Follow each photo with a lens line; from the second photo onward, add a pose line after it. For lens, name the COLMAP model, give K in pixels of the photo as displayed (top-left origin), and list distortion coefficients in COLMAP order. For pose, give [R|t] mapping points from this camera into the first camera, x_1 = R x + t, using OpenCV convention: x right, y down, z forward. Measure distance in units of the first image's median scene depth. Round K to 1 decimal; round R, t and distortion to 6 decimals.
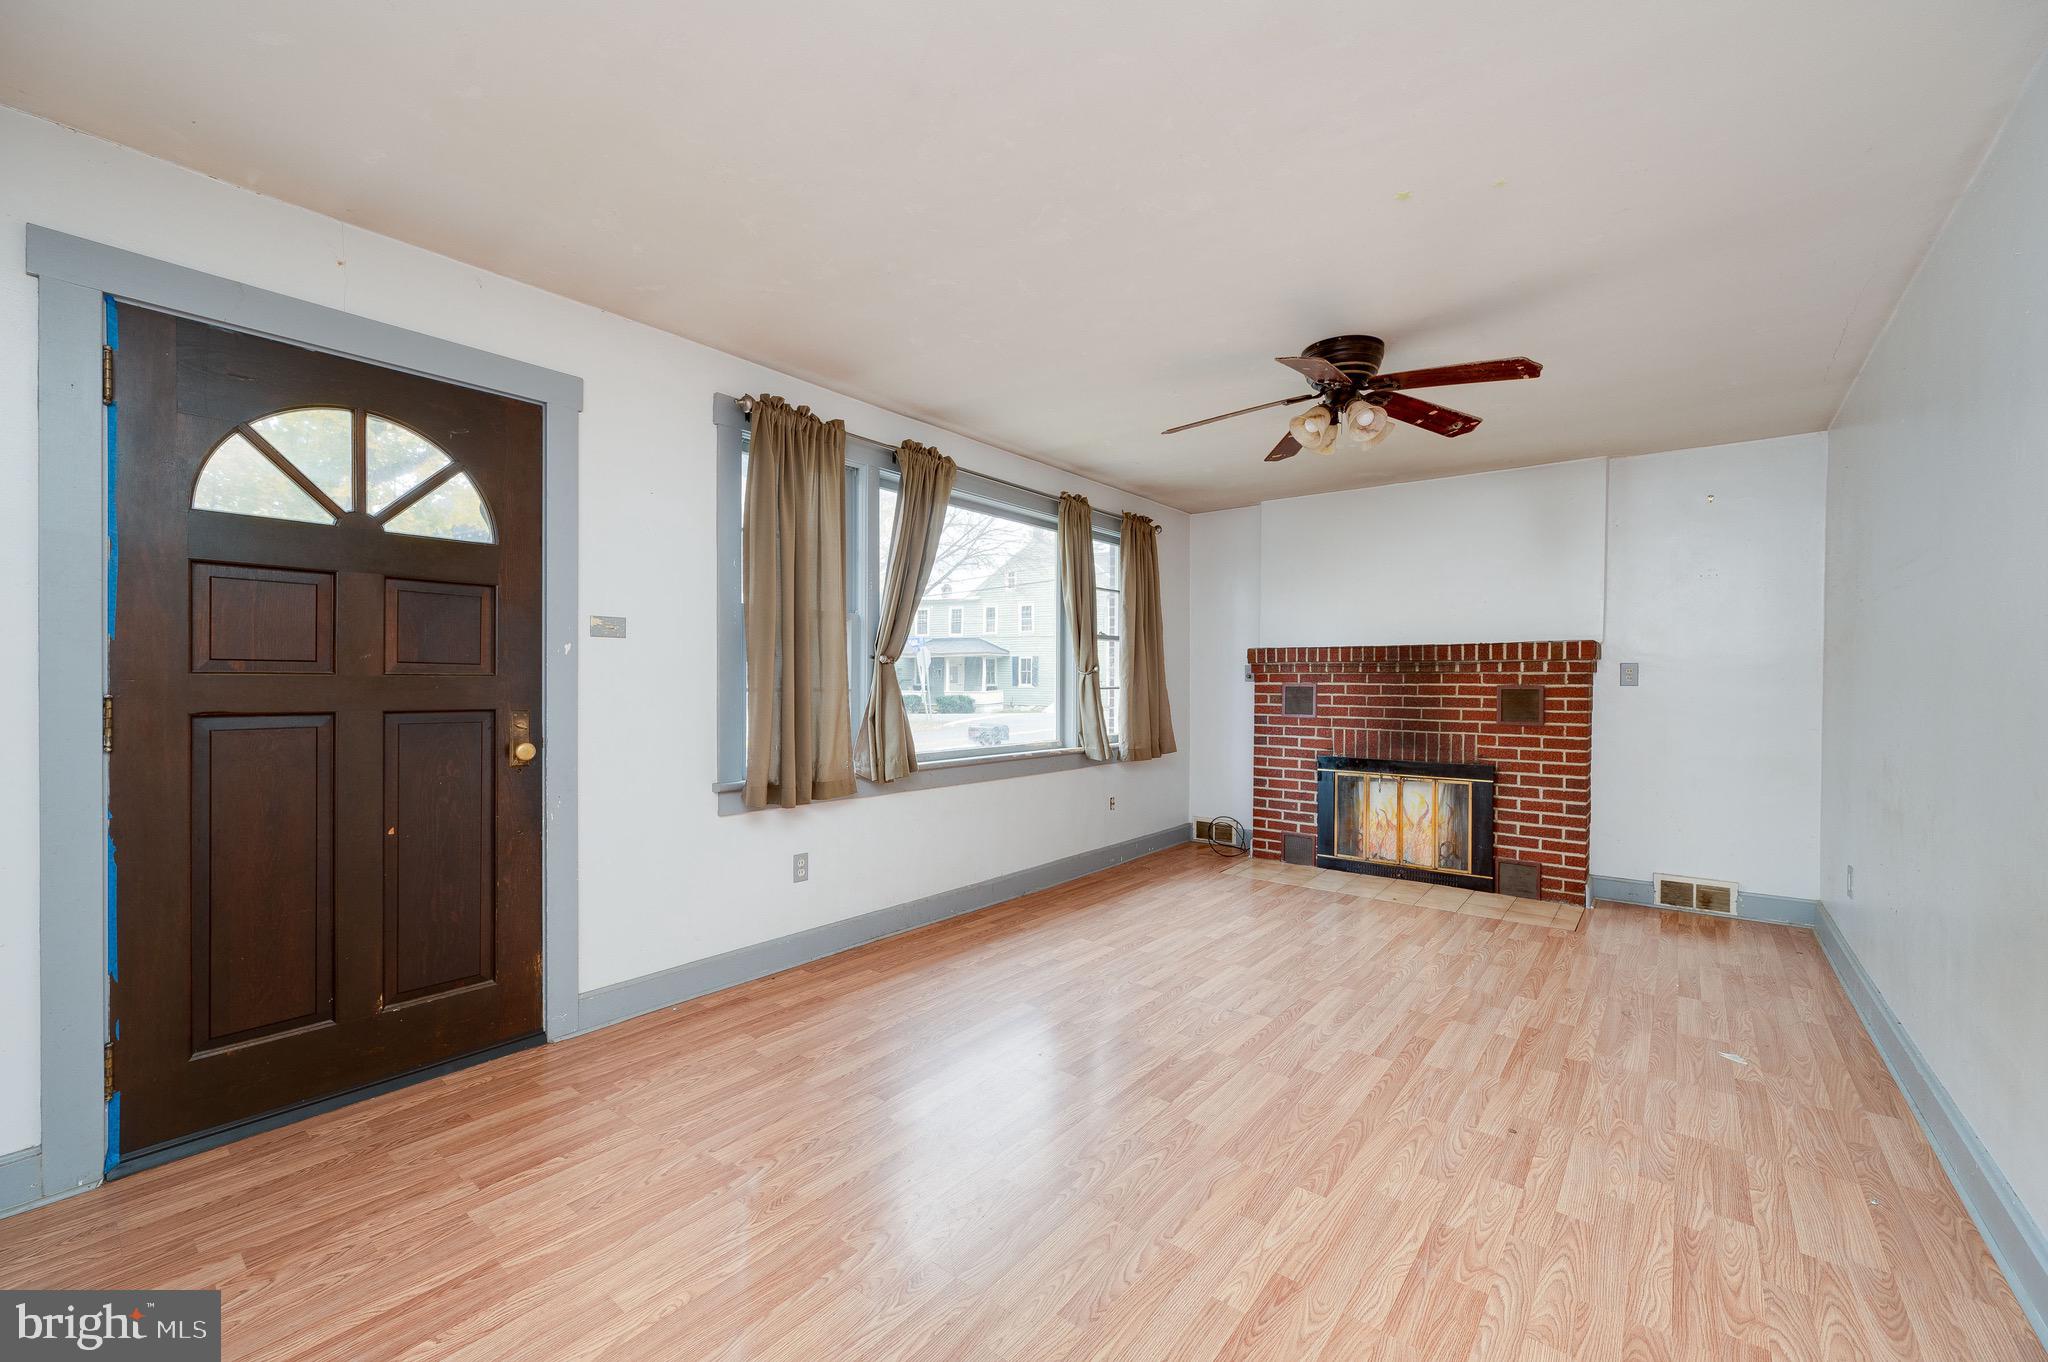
lens RADIAL K [[802.2, 0, 1018.9], [0, 802.2, 686.4], [0, 0, 1]] dist [-0.001482, -0.001268]
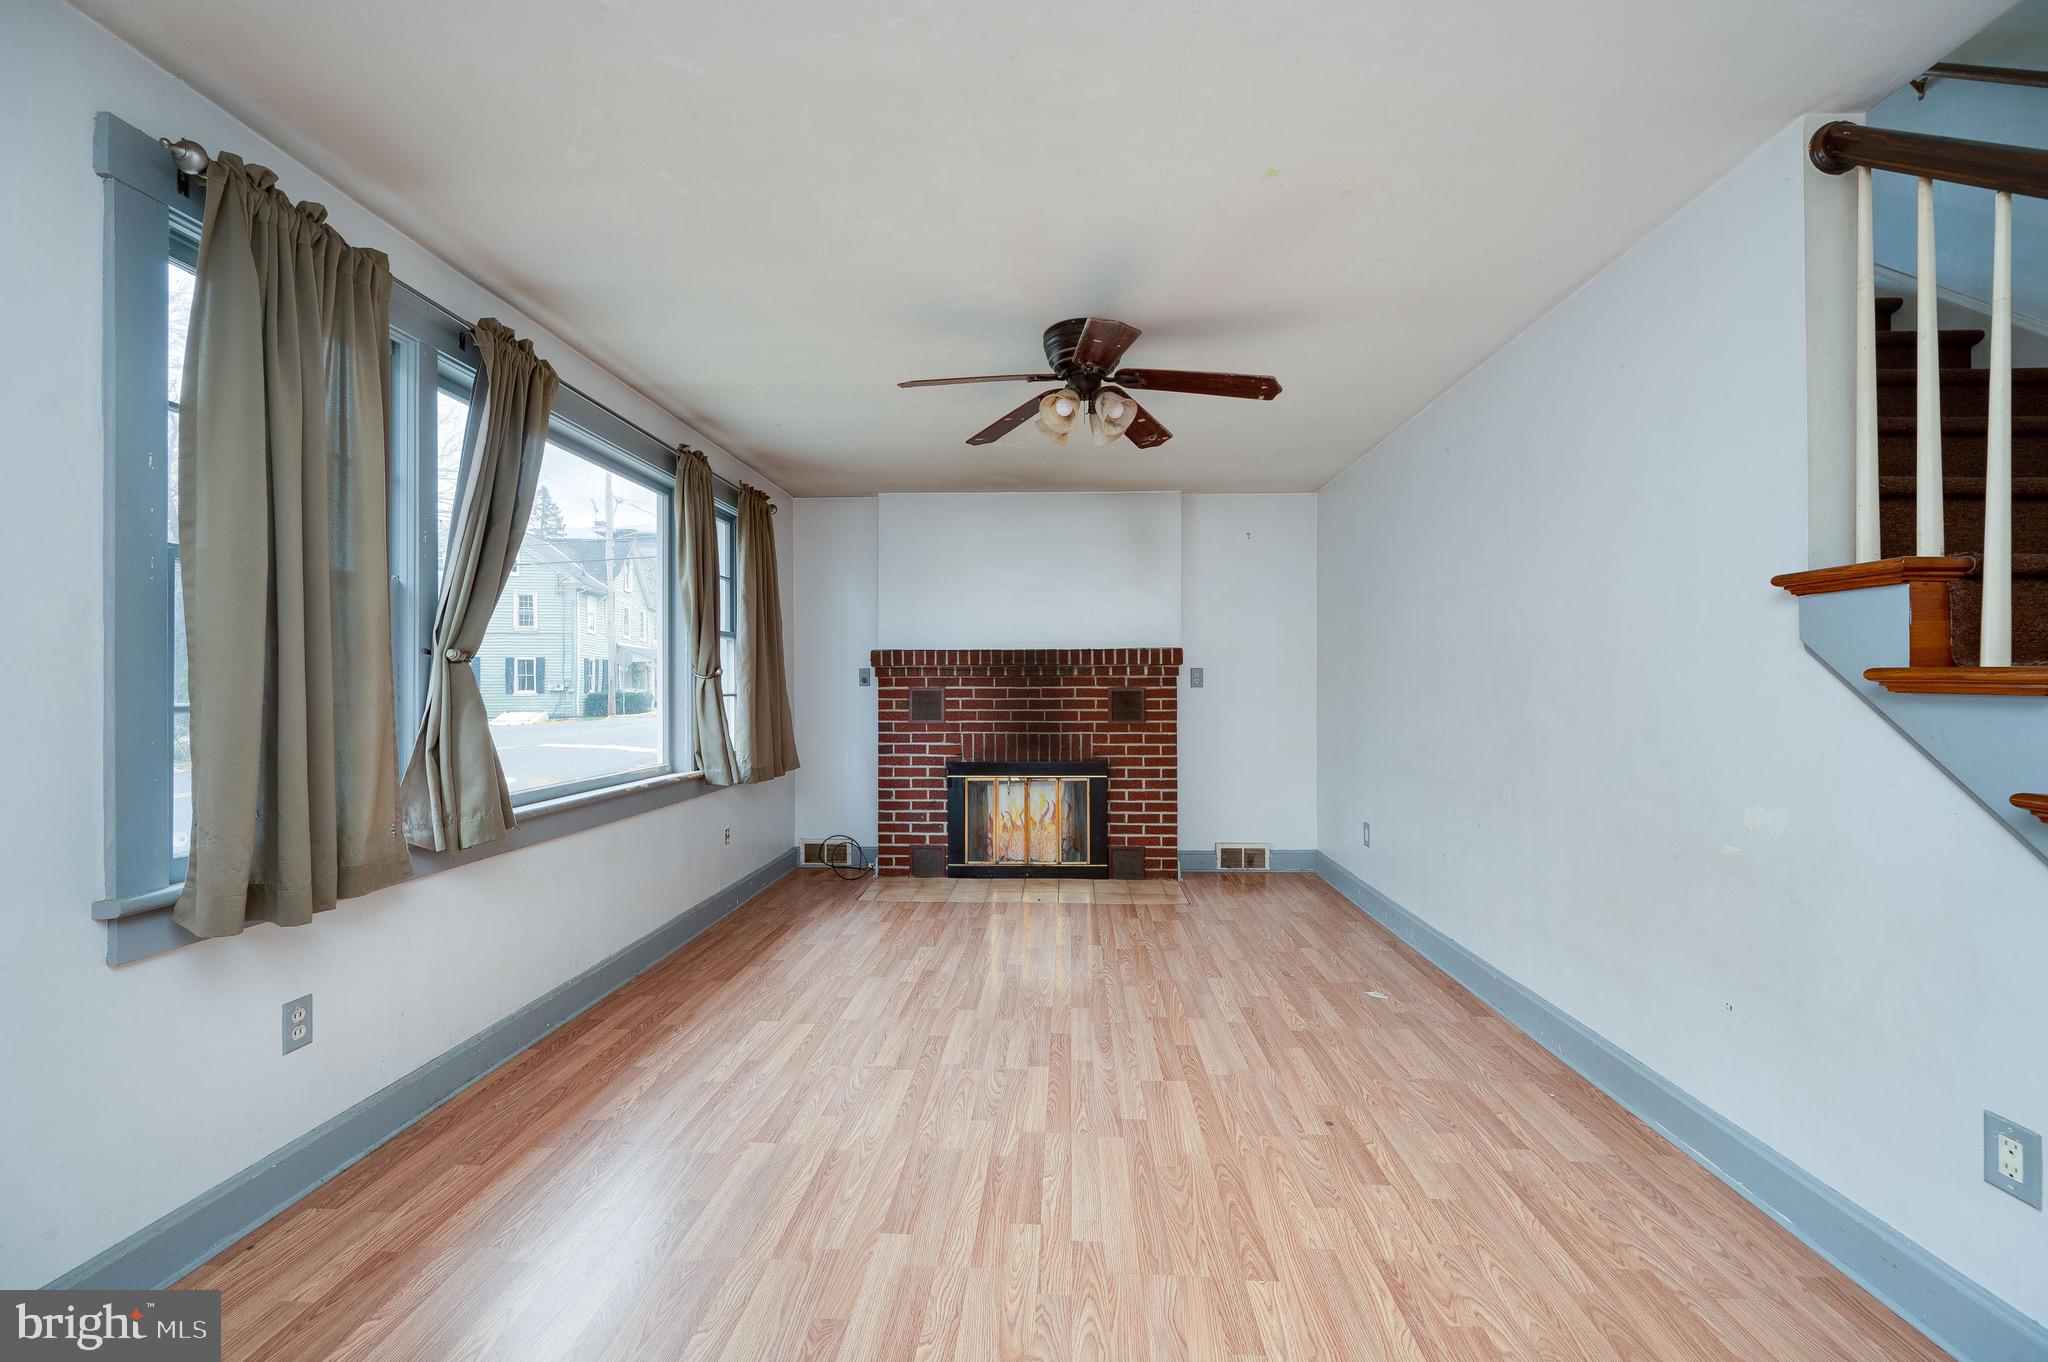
lens RADIAL K [[802.2, 0, 1013.7], [0, 802.2, 682.5], [0, 0, 1]] dist [-0.001482, -0.001268]
pose [[0.810672, -0.005436, 0.585476, -0.175319], [0.011403, 0.999914, -0.006504, -0.003552], [-0.585390, 0.011949, 0.810664, 0.227722]]
